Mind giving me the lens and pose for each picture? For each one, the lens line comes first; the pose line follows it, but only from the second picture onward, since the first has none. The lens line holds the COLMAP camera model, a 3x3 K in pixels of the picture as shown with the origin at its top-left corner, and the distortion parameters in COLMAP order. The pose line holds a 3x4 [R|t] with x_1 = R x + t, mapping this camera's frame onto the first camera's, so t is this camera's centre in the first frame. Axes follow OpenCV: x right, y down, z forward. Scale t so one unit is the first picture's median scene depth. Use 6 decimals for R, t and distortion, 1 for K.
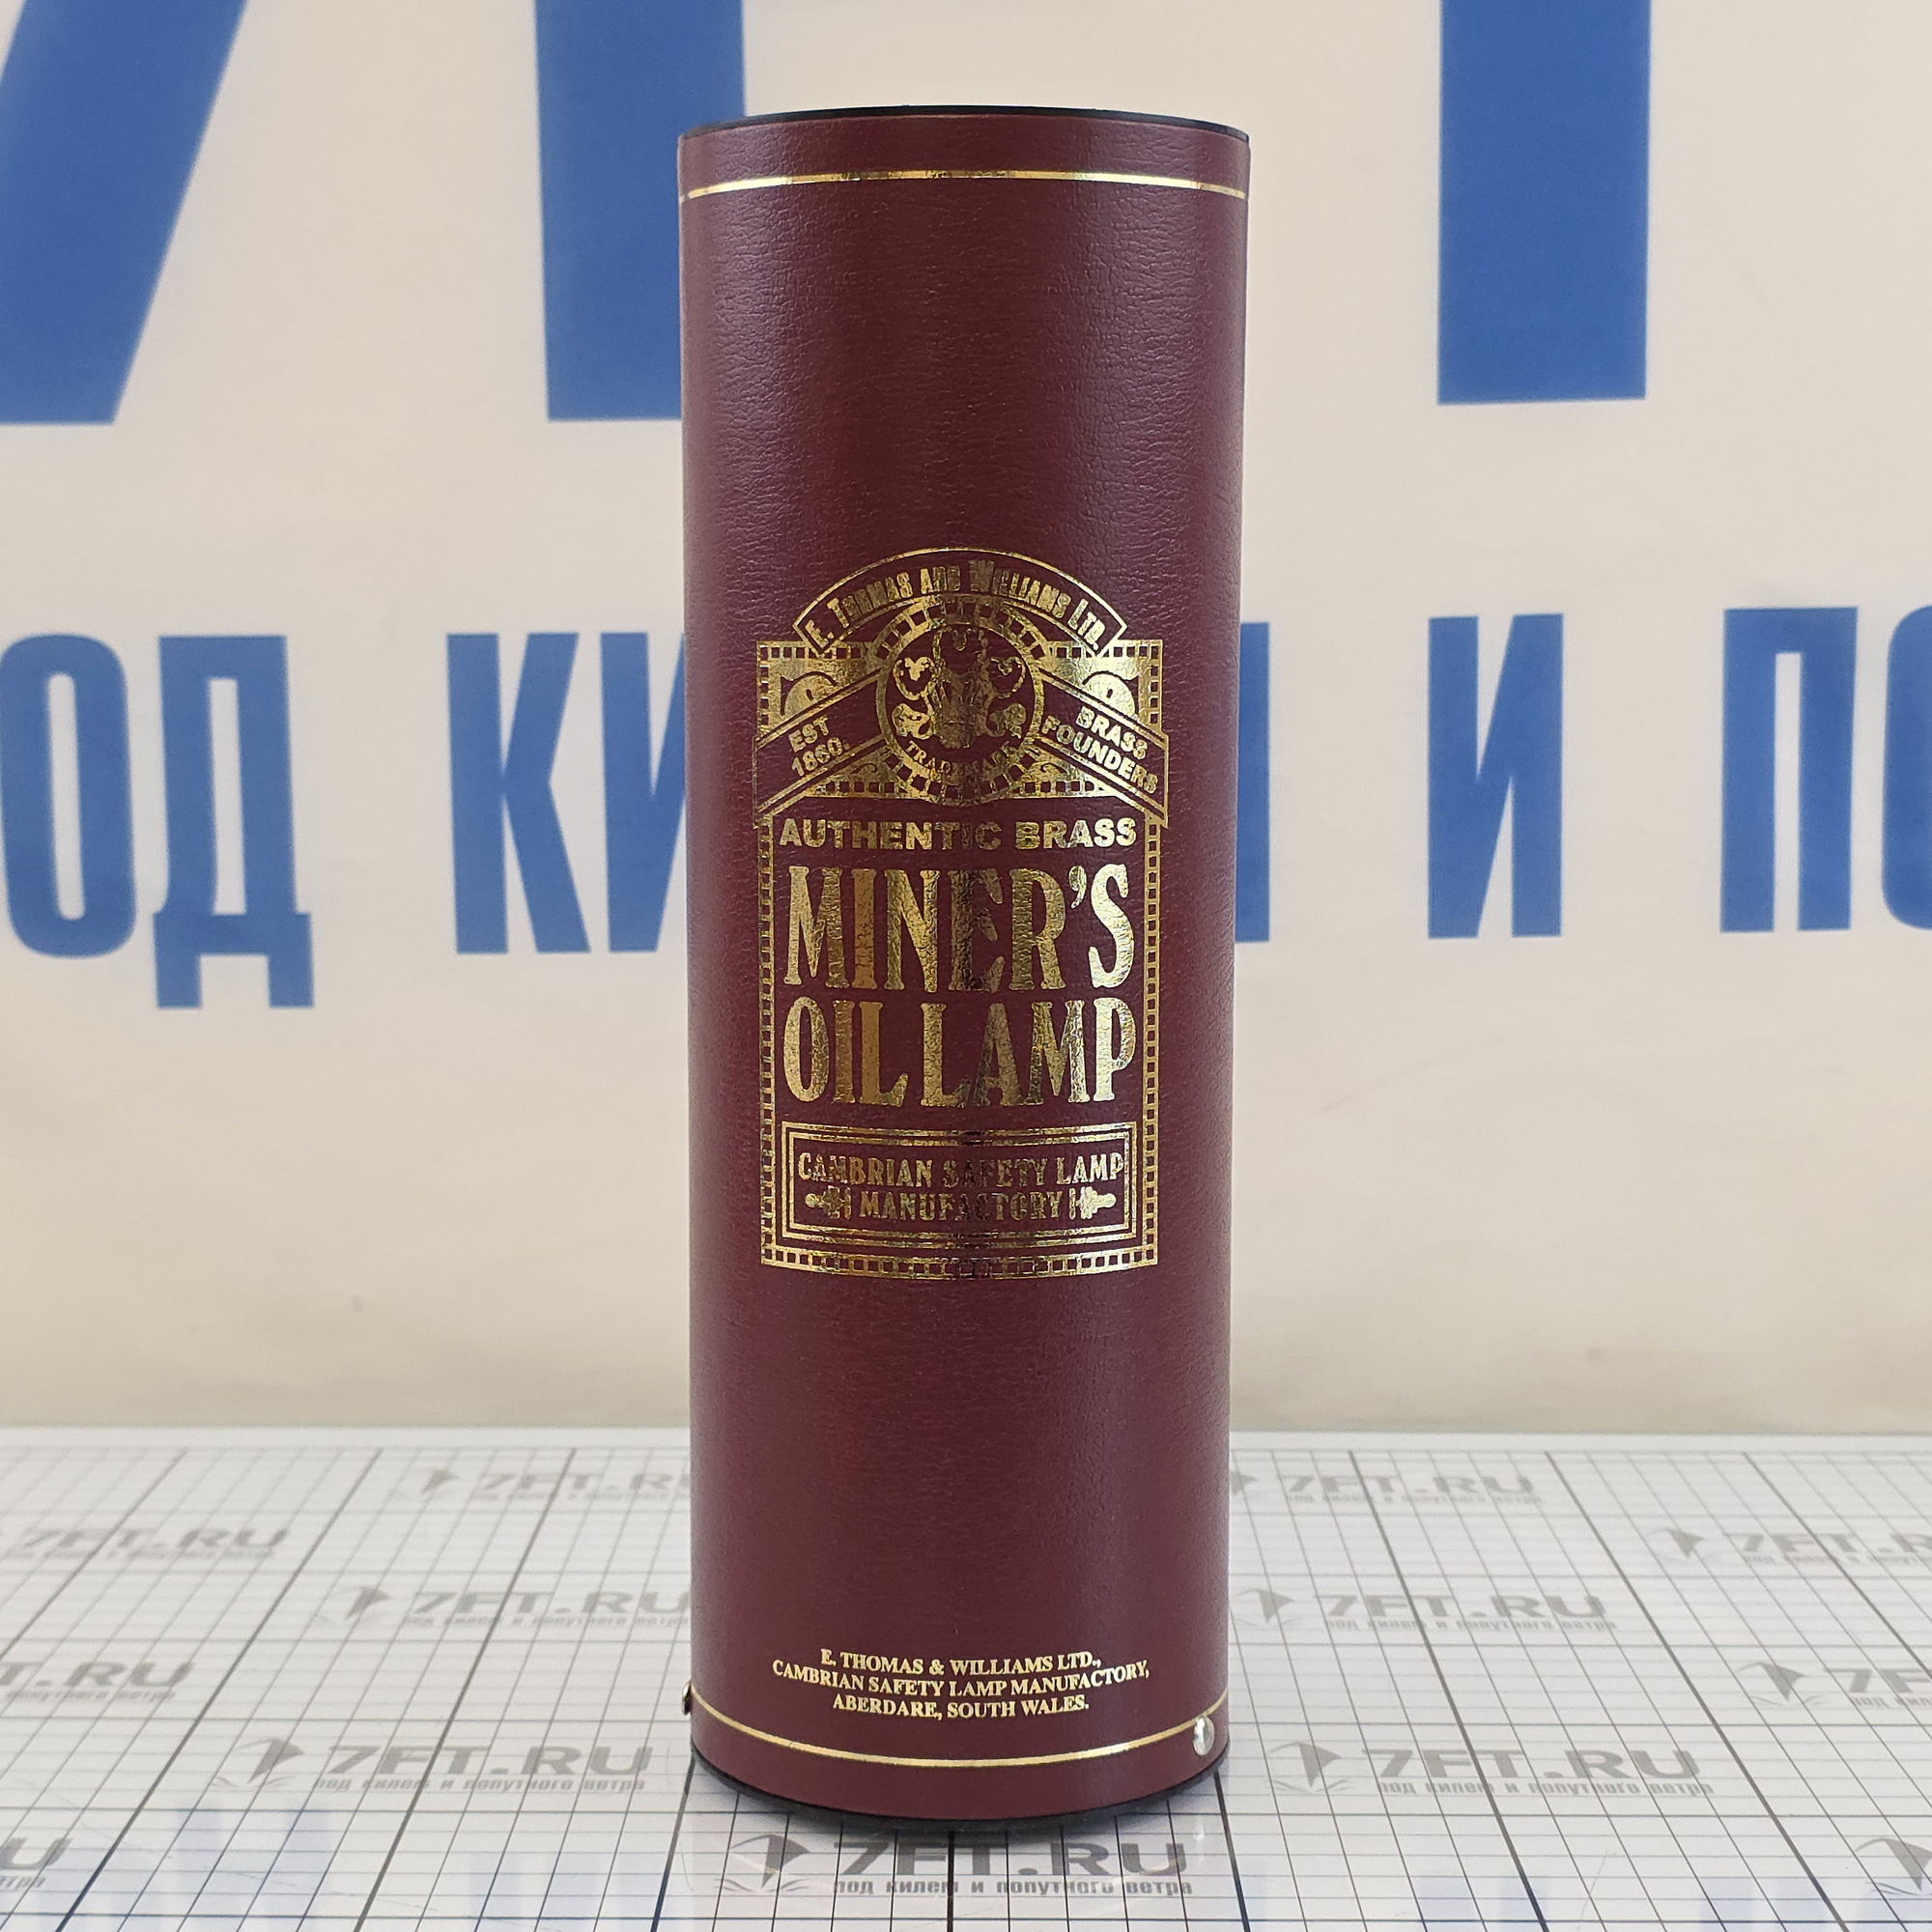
lens RADIAL K [[4055.3, 0, 835.5], [0, 4055.3, 965.9], [0, 0, 1]] dist [0.098923, -0.224598]
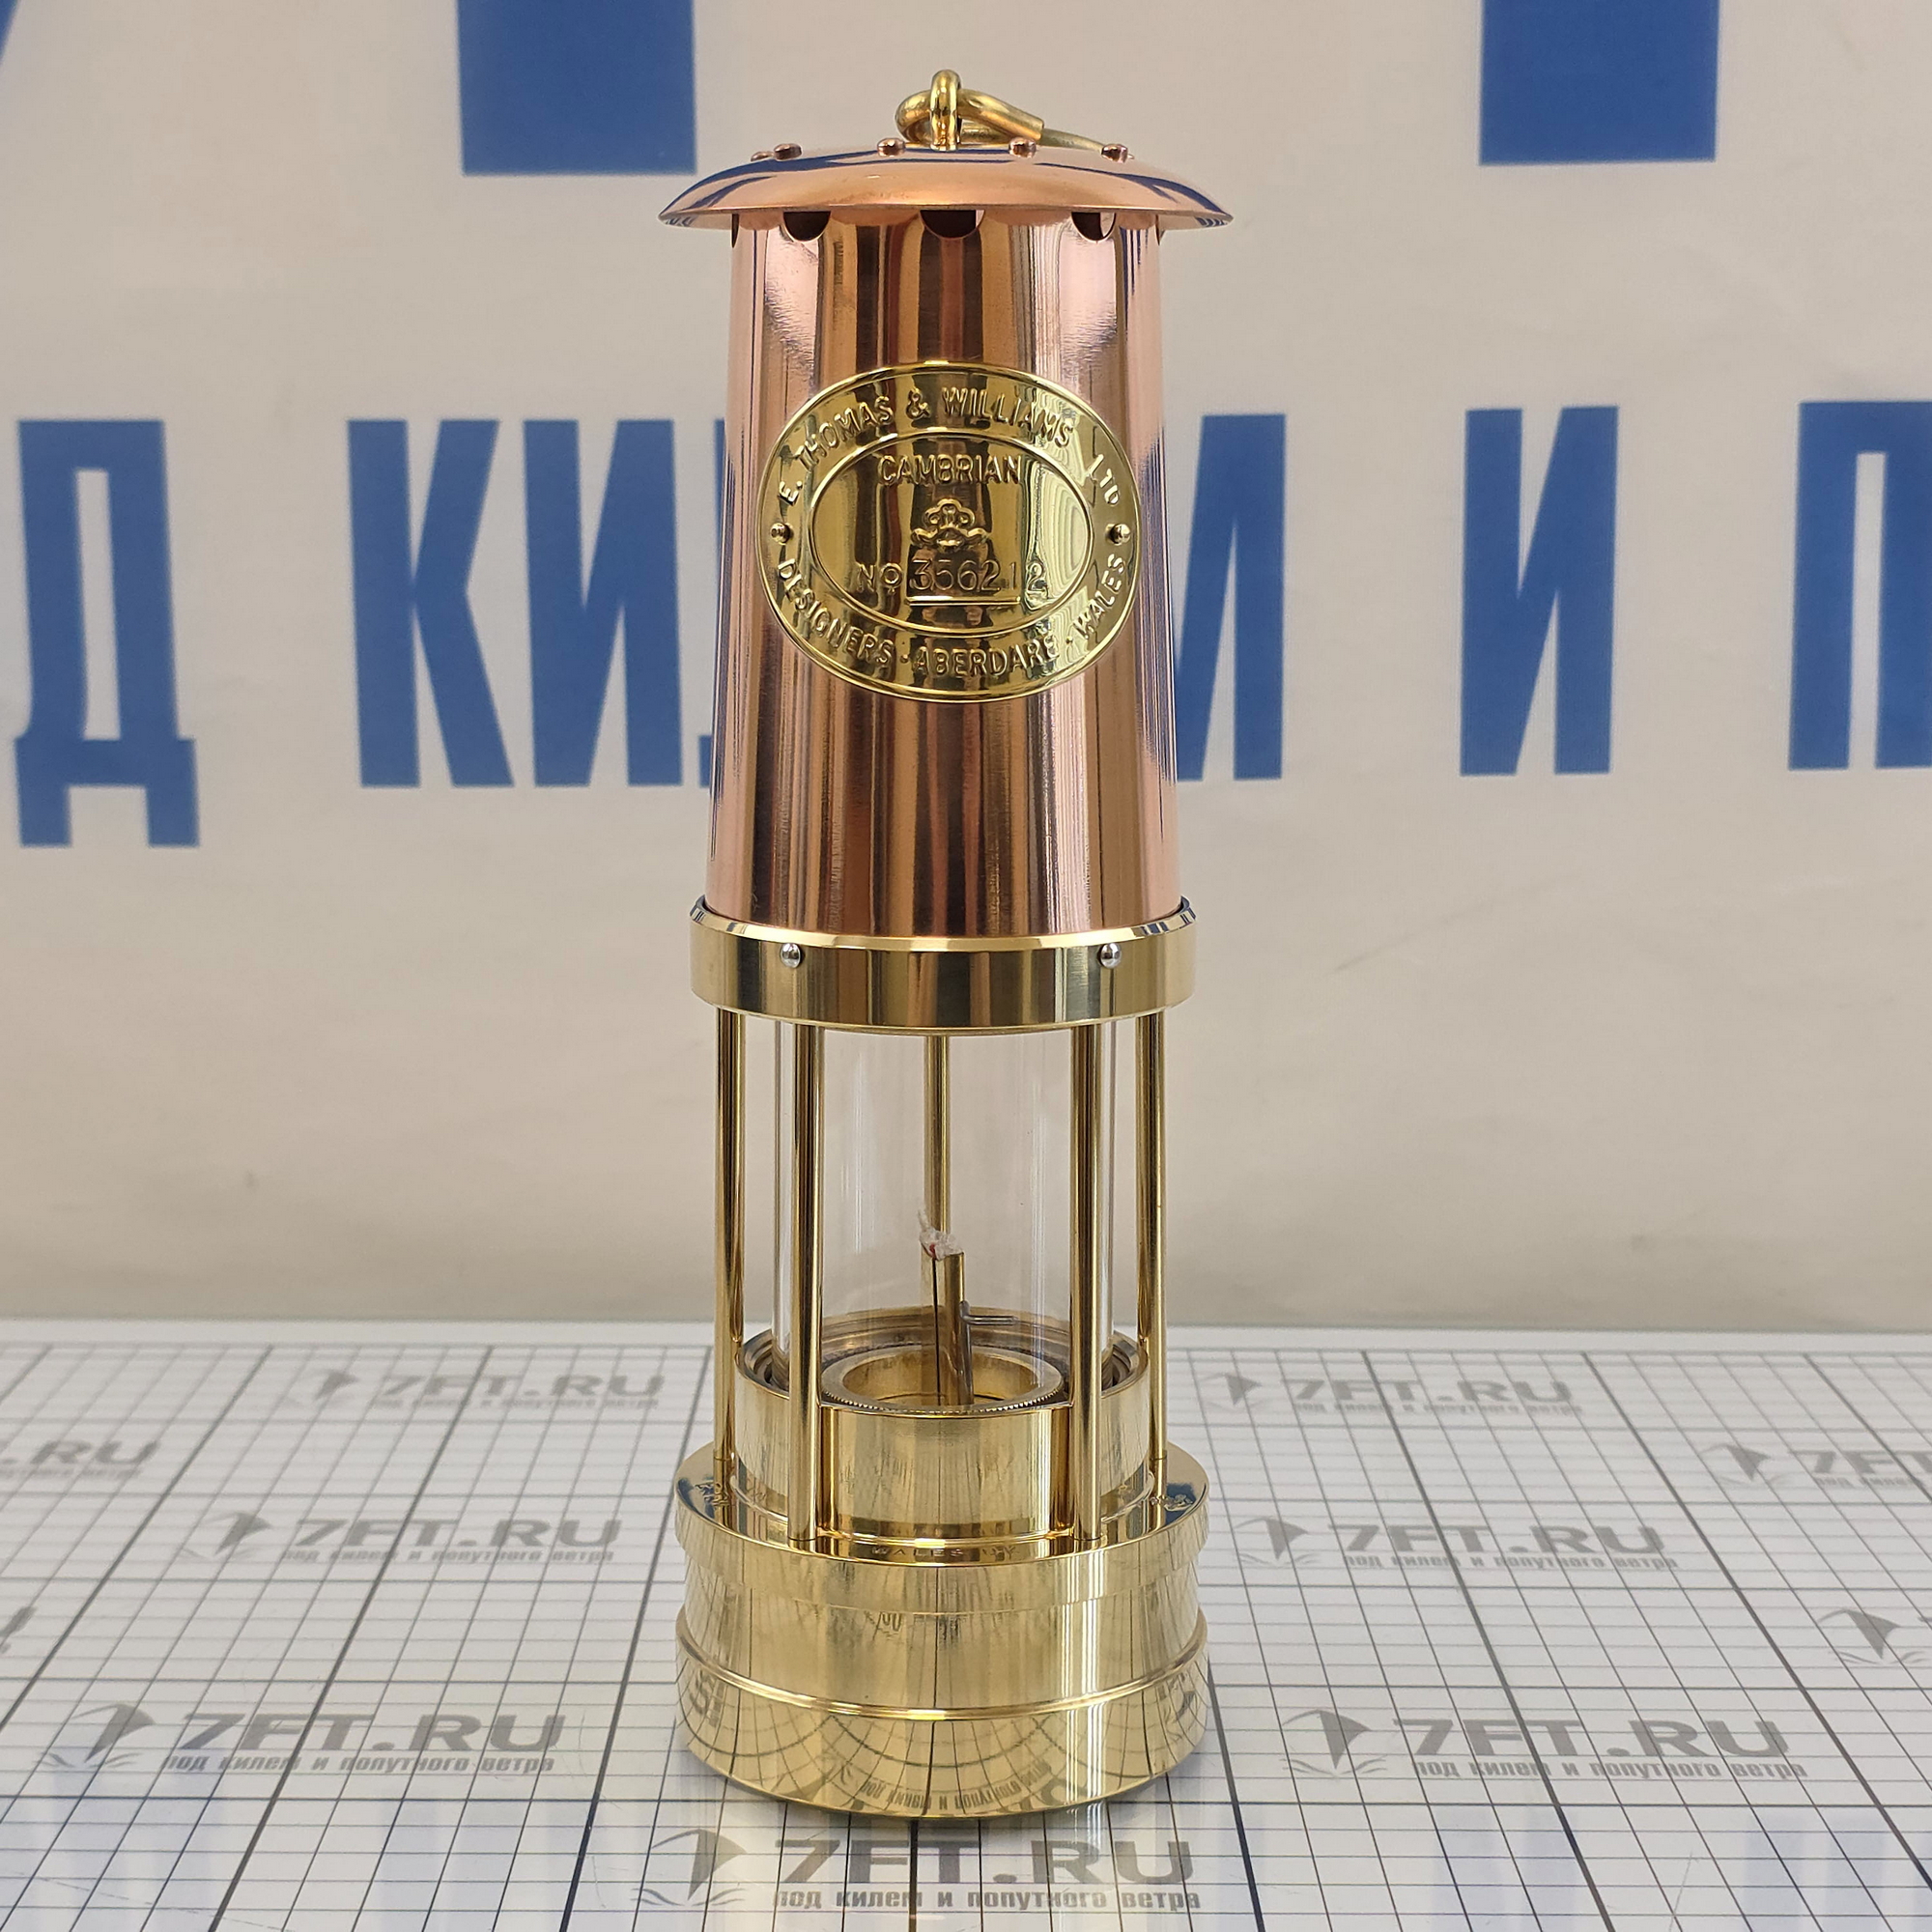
lens RADIAL K [[4030.3, 0, 886.2], [0, 4030.3, 1019.6], [0, 0, 1]] dist [0.104348, -0.356384]
pose [[0.999768, 0.004429, 0.021073, 0.003404], [-0.005528, 0.998613, 0.052352, 0.001184], [-0.020812, -0.052456, 0.998406, 0.137316]]
